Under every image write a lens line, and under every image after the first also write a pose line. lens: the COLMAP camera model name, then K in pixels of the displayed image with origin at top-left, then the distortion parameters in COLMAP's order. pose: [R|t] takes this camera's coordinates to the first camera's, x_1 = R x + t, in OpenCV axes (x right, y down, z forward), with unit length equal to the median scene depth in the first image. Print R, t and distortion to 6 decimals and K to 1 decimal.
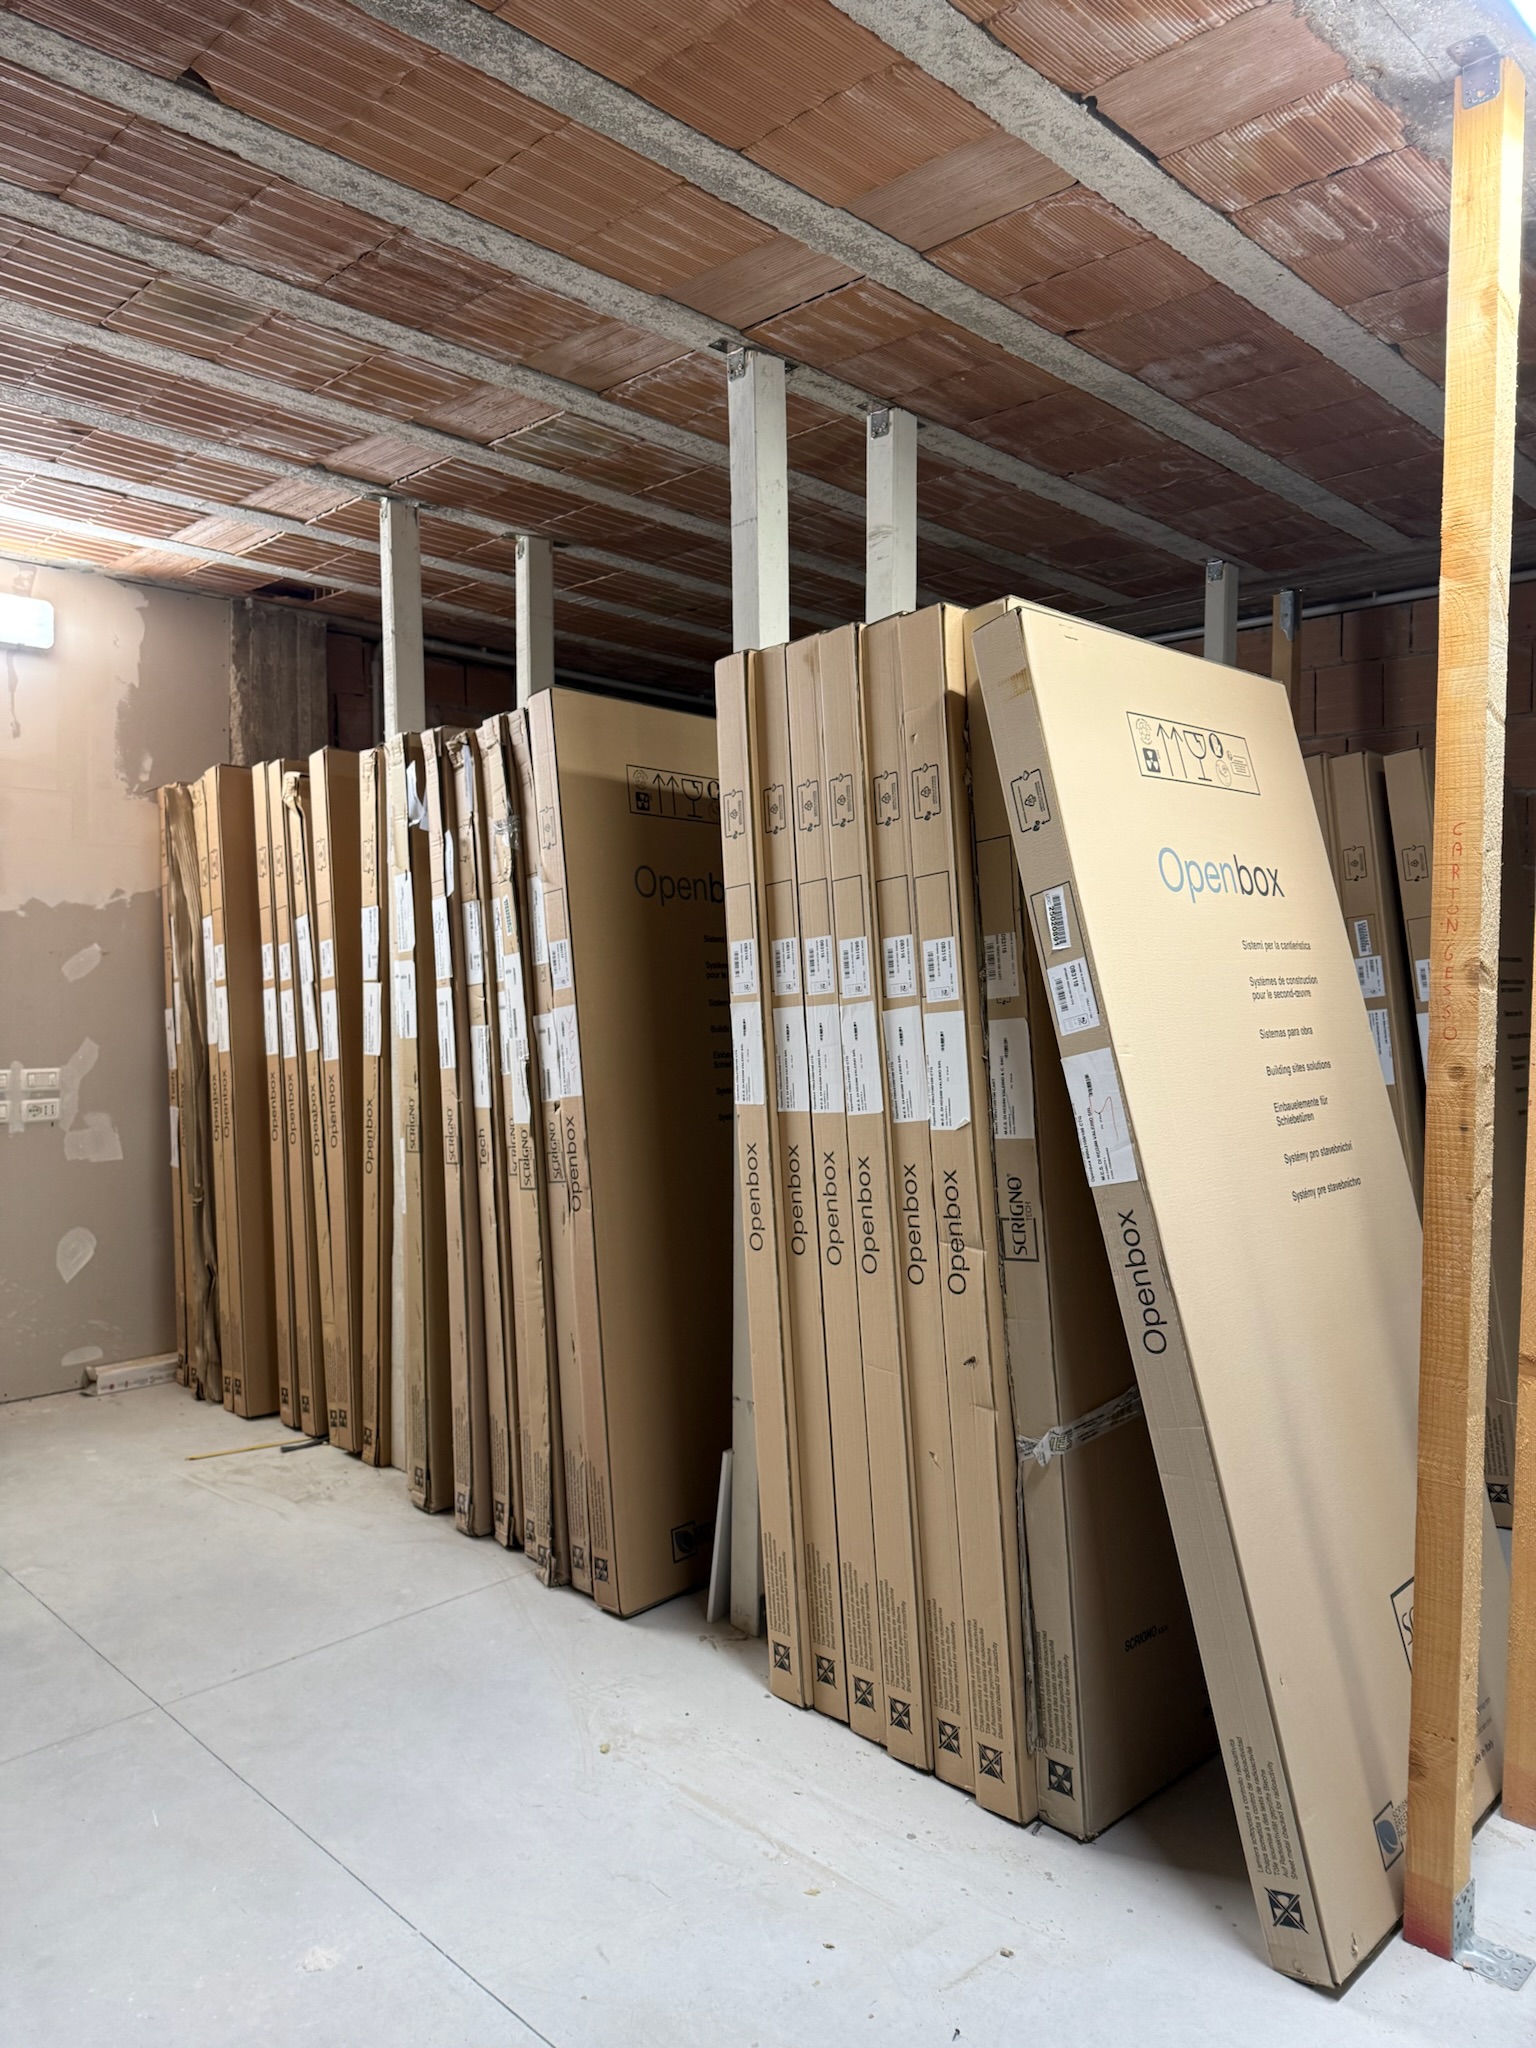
lens RADIAL K [[1437.7, 0, 763.1], [0, 1437.7, 1025.0], [0, 0, 1]] dist [0.012527, -0.025809]
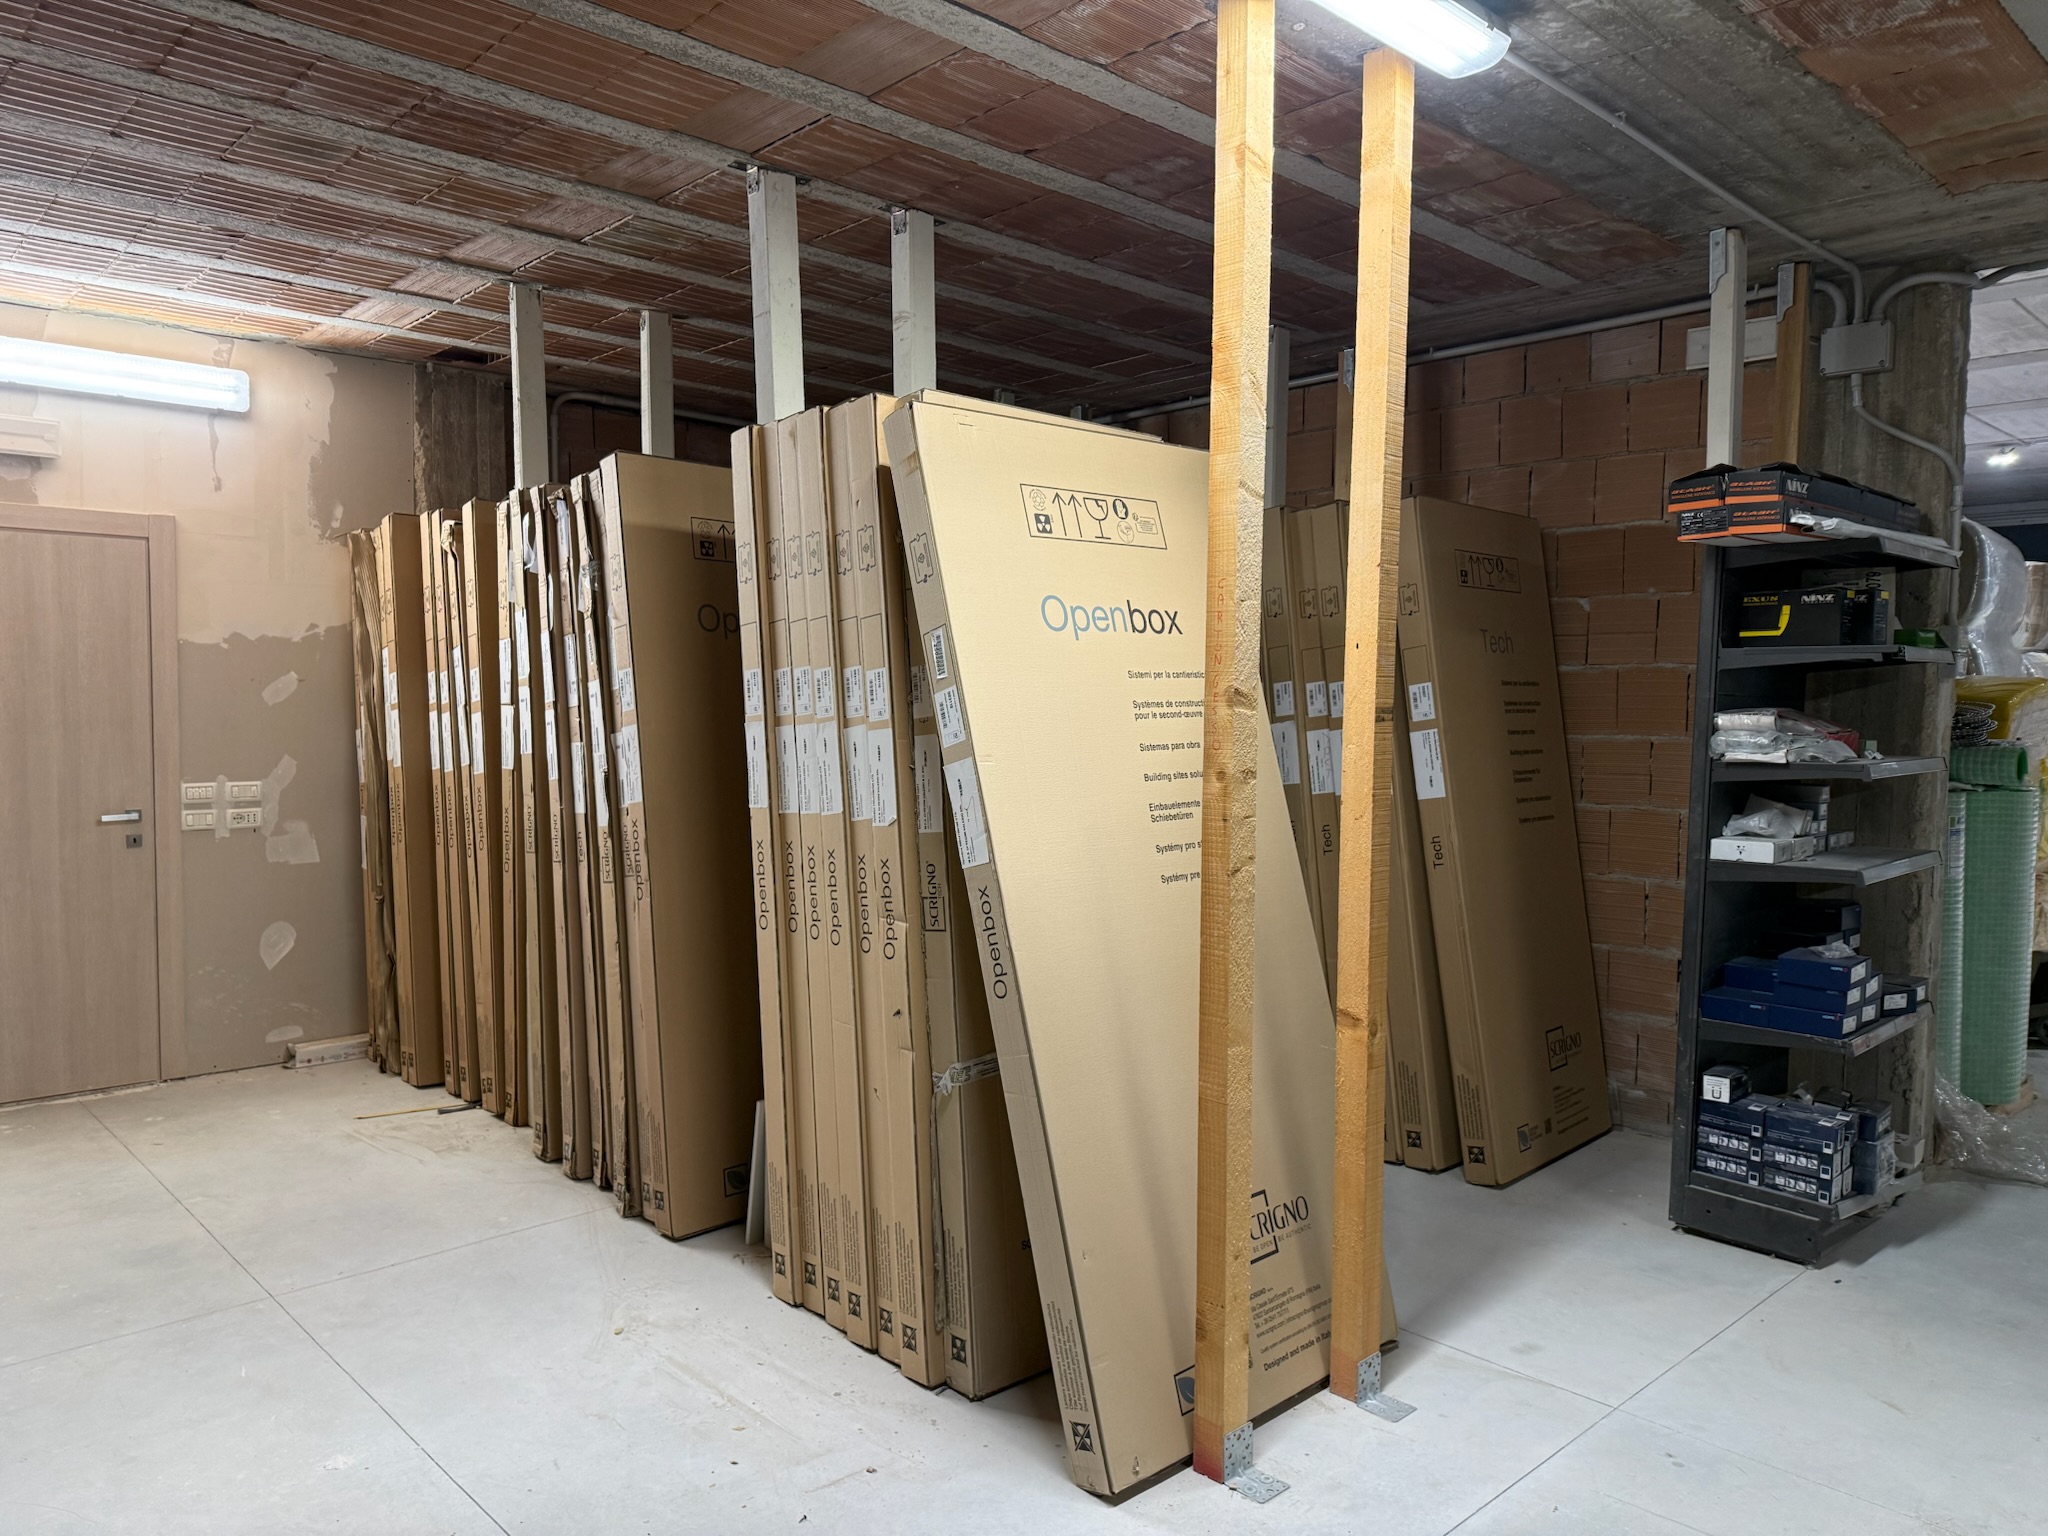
lens RADIAL K [[1437.7, 0, 1023.7], [0, 1437.7, 773.5], [0, 0, 1]] dist [0.012527, -0.025809]
pose [[0.999230, 0.000661, -0.039223, 0.257975], [0.000017, 0.999851, 0.017262, 0.006680], [0.039229, -0.017249, 0.999081, -0.184639]]
